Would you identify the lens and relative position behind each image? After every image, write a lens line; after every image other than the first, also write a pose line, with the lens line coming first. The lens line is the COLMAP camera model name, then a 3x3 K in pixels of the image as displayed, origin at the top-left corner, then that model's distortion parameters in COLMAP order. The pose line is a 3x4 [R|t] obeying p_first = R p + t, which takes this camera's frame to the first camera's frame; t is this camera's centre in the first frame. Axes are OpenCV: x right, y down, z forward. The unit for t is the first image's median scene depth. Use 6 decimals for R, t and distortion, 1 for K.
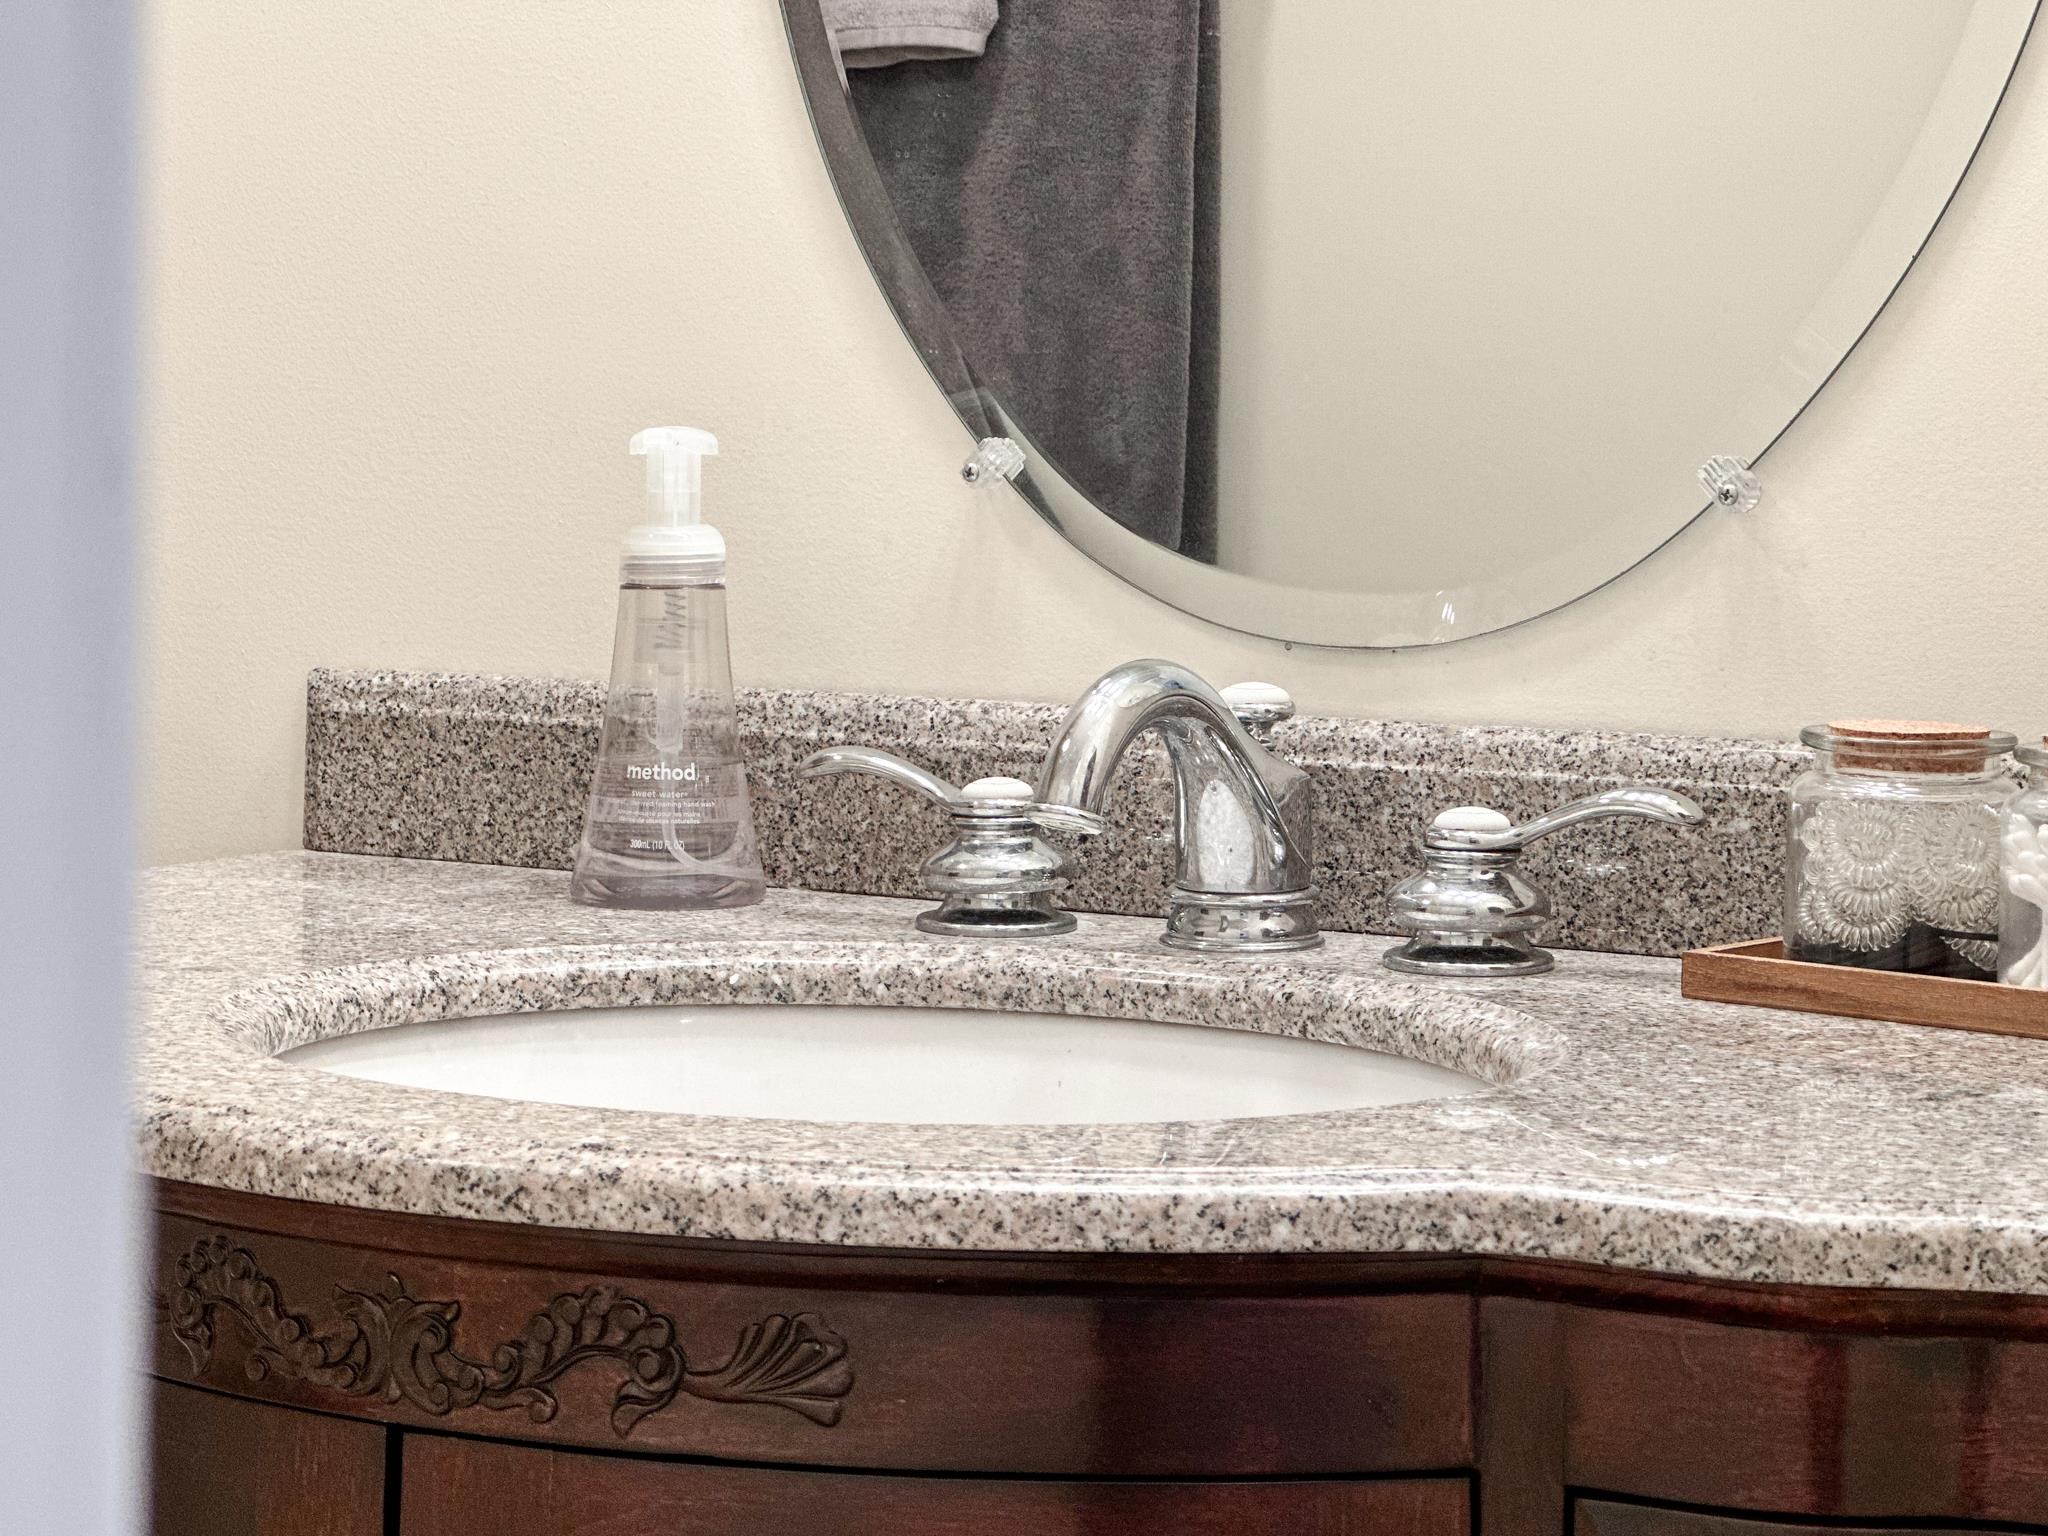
lens RADIAL K [[4536.3, 0, 1022.8], [0, 4536.3, 683.0], [0, 0, 1]] dist [0.026569, 2.587959]
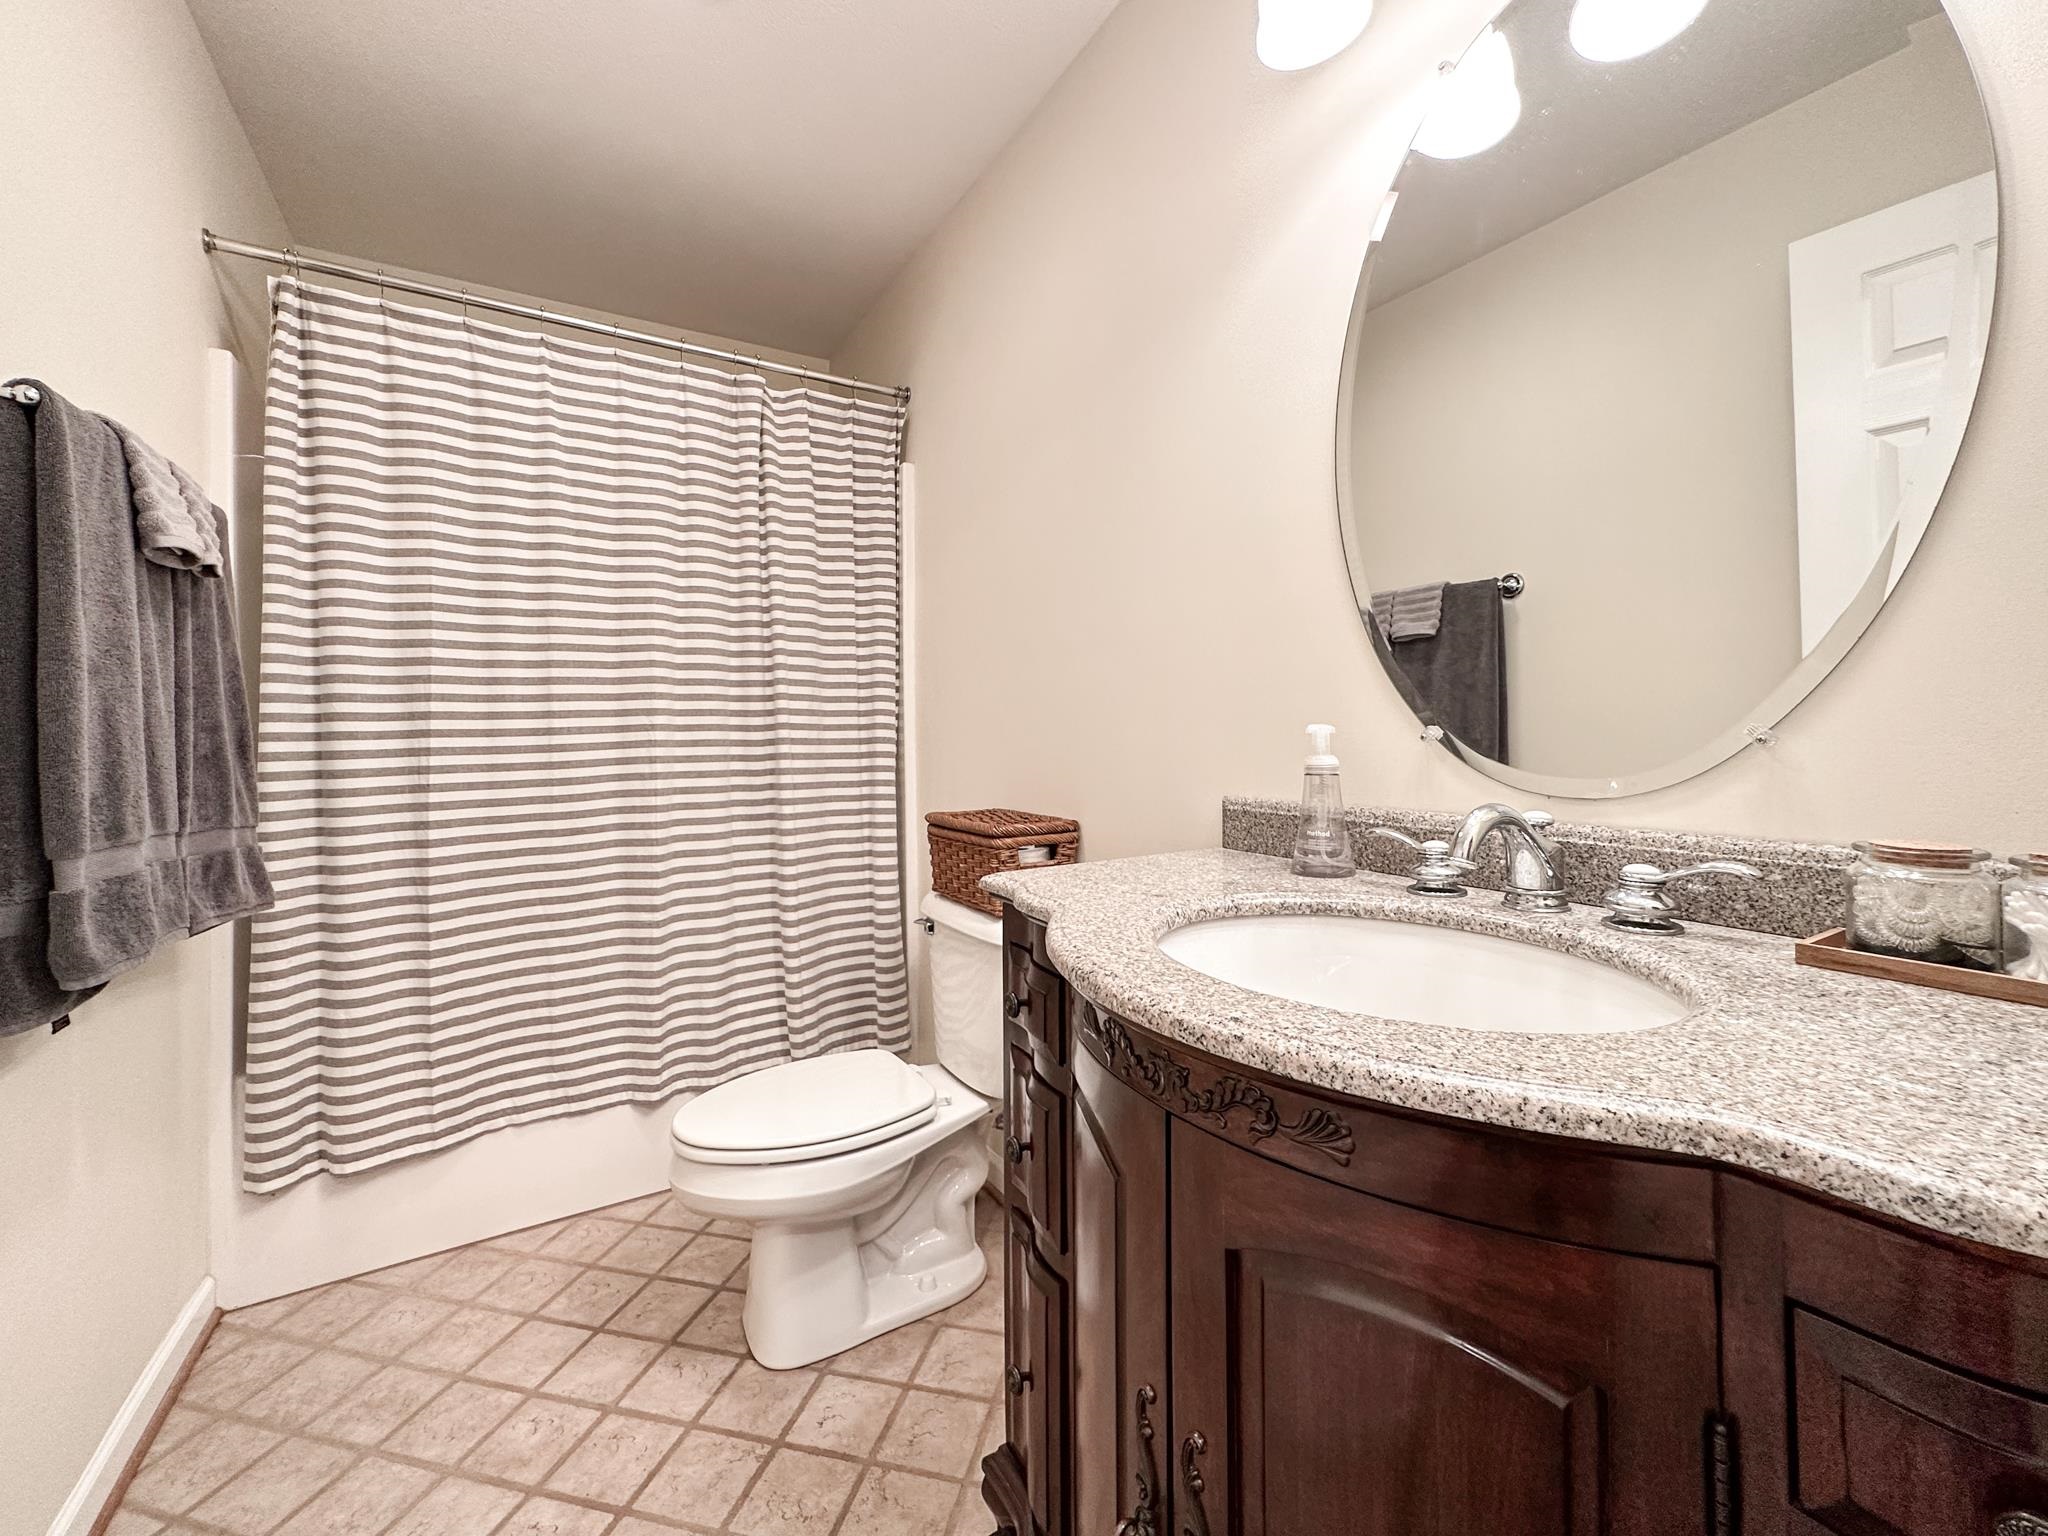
lens RADIAL K [[832.2, 0, 1036.7], [0, 832.2, 709.6], [0, 0, 1]] dist [0.000231, -0.000220]
pose [[0.893009, -0.029999, -0.449038, 0.009547], [-0.011509, 0.995927, -0.089422, -0.014344], [0.449892, 0.085023, 0.889027, 0.456672]]
